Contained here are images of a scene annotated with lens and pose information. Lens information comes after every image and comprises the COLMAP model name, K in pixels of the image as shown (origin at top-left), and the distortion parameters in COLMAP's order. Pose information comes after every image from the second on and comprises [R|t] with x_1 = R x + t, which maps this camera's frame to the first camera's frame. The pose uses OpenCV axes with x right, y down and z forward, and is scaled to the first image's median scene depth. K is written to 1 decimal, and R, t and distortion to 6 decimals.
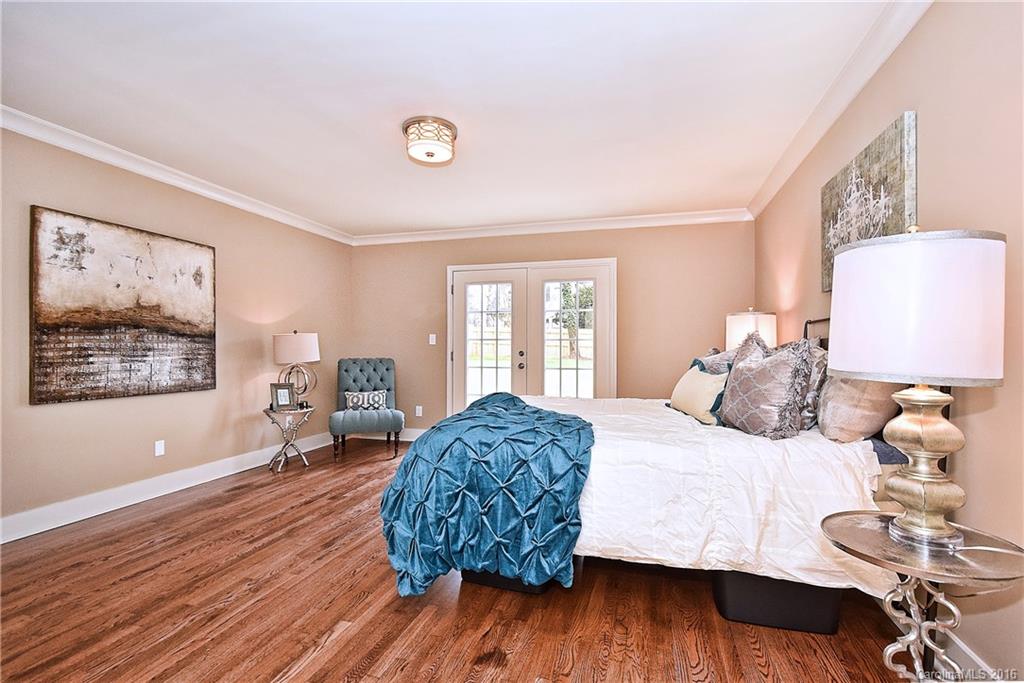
lens RADIAL K [[454.2, 0, 512.0], [0, 454.2, 341.5], [0, 0, 1]] dist [0.001536, -0.000215]
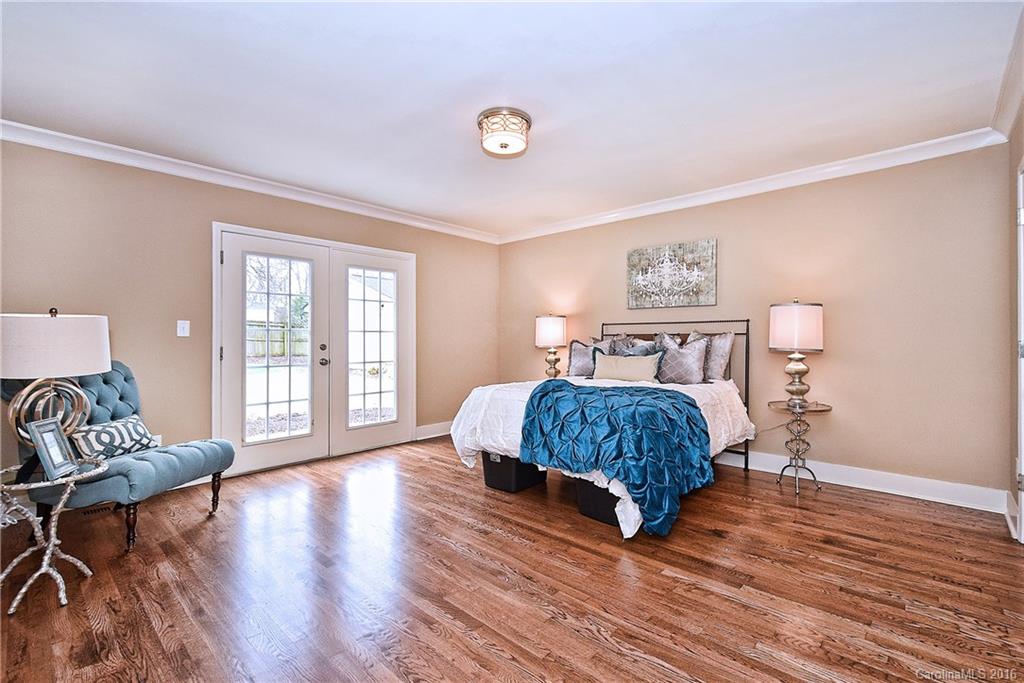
lens RADIAL K [[461.0, 0, 512.7], [0, 461.0, 335.1], [0, 0, 1]] dist [0.002241, -0.000015]
pose [[0.449005, 0.003189, 0.893524, -0.796150], [-0.008540, 0.999963, 0.000723, -0.000349], [-0.893488, -0.007956, 0.449016, 0.398167]]
